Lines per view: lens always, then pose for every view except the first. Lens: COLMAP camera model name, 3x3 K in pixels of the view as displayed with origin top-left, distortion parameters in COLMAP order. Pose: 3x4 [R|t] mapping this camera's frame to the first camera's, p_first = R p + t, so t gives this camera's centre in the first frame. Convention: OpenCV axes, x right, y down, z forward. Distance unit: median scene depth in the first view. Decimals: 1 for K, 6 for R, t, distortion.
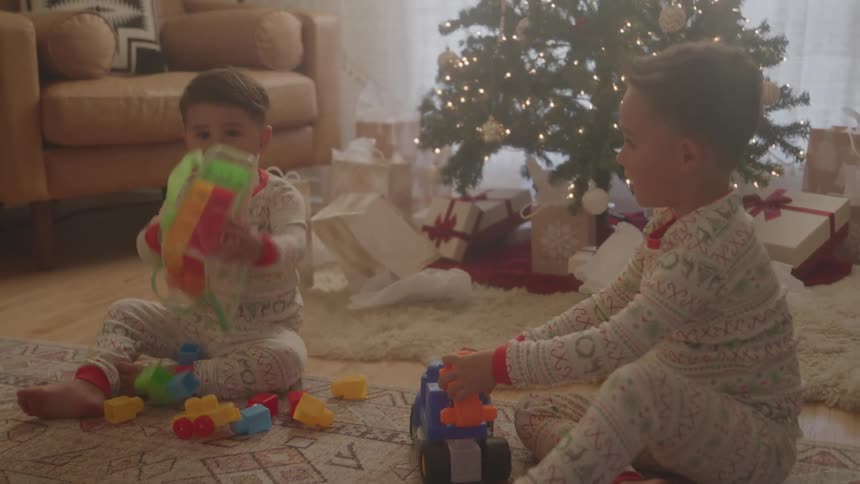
lens RADIAL K [[1039.2, 0, 430.0], [0, 1039.2, 242.0], [0, 0, 1]] dist [0.006933, -0.004671]
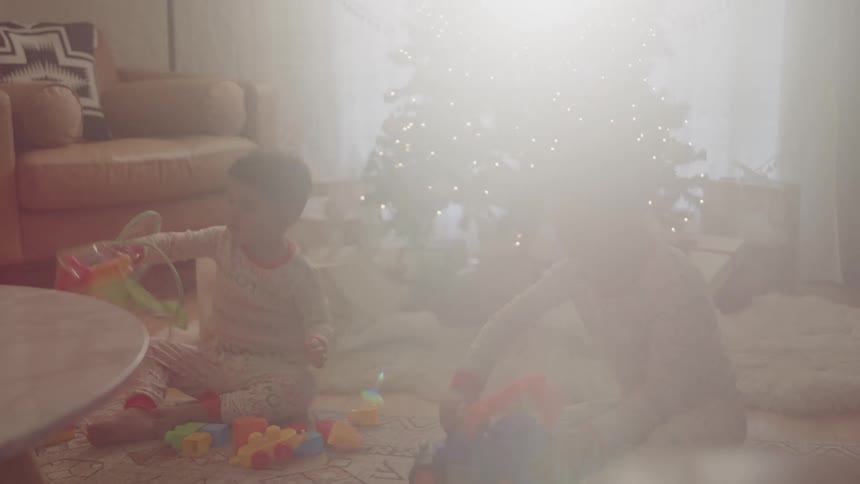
lens RADIAL K [[1039.2, 0, 430.0], [0, 1039.2, 242.0], [0, 0, 1]] dist [0.006933, -0.004671]
pose [[0.989624, -0.027619, 0.141004, -0.108298], [0.034719, 0.998237, -0.048142, 0.004492], [-0.139426, 0.052538, 0.988838, -0.099987]]
